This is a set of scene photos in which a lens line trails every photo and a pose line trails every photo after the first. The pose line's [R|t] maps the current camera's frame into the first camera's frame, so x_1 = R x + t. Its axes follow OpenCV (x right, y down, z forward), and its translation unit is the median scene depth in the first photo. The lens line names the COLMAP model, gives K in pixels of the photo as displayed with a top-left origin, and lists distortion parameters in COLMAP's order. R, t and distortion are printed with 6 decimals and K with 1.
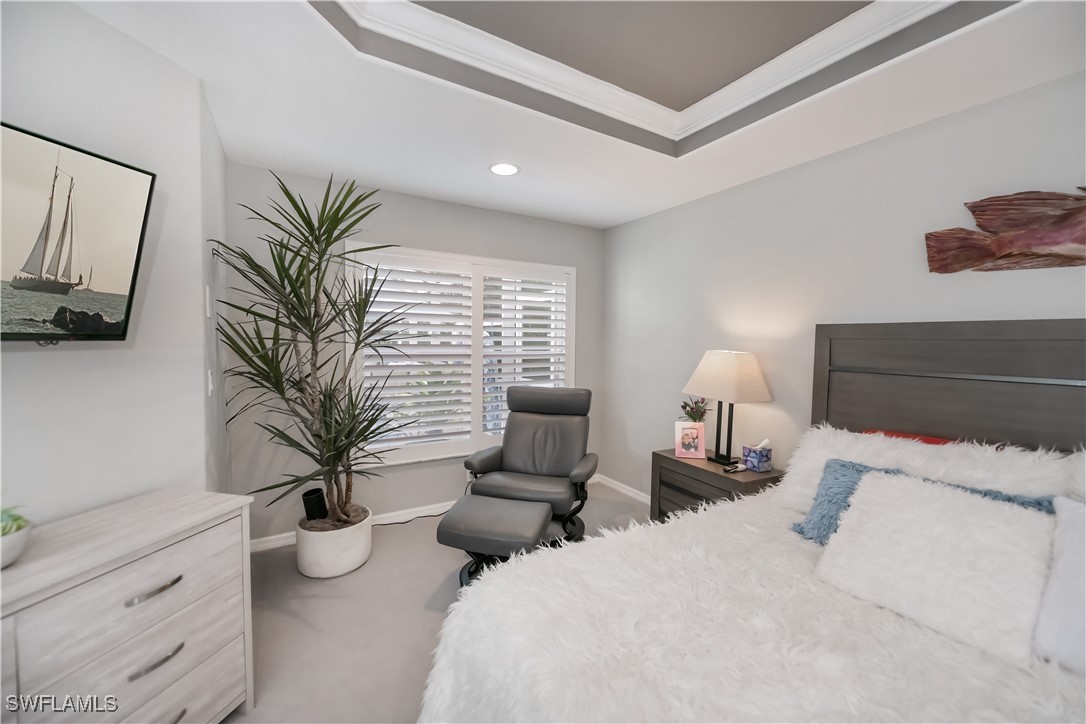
lens RADIAL K [[437.5, 0, 543.0], [0, 437.5, 362.0], [0, 0, 1]] dist [-0.001042, -0.000043]
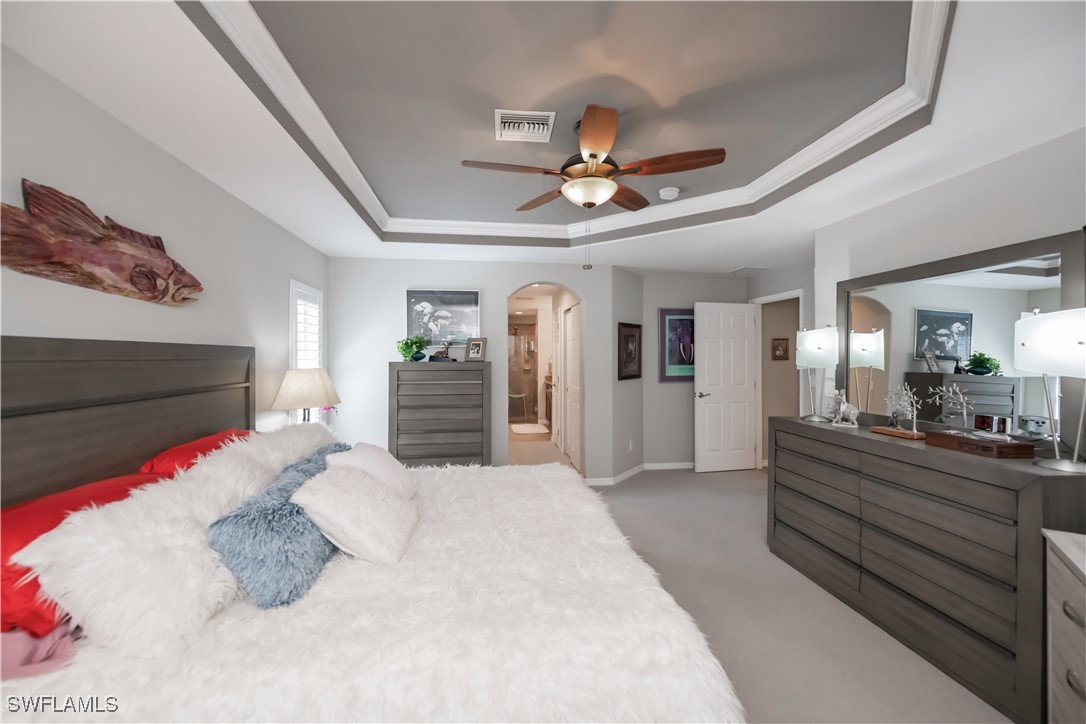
lens RADIAL K [[437.5, 0, 543.0], [0, 437.5, 362.0], [0, 0, 1]] dist [-0.001042, -0.000043]
pose [[-0.913302, -0.010918, 0.407136, -0.158578], [0.014541, 0.998129, 0.059386, -0.087960], [-0.407023, 0.060158, -0.911435, 1.428189]]
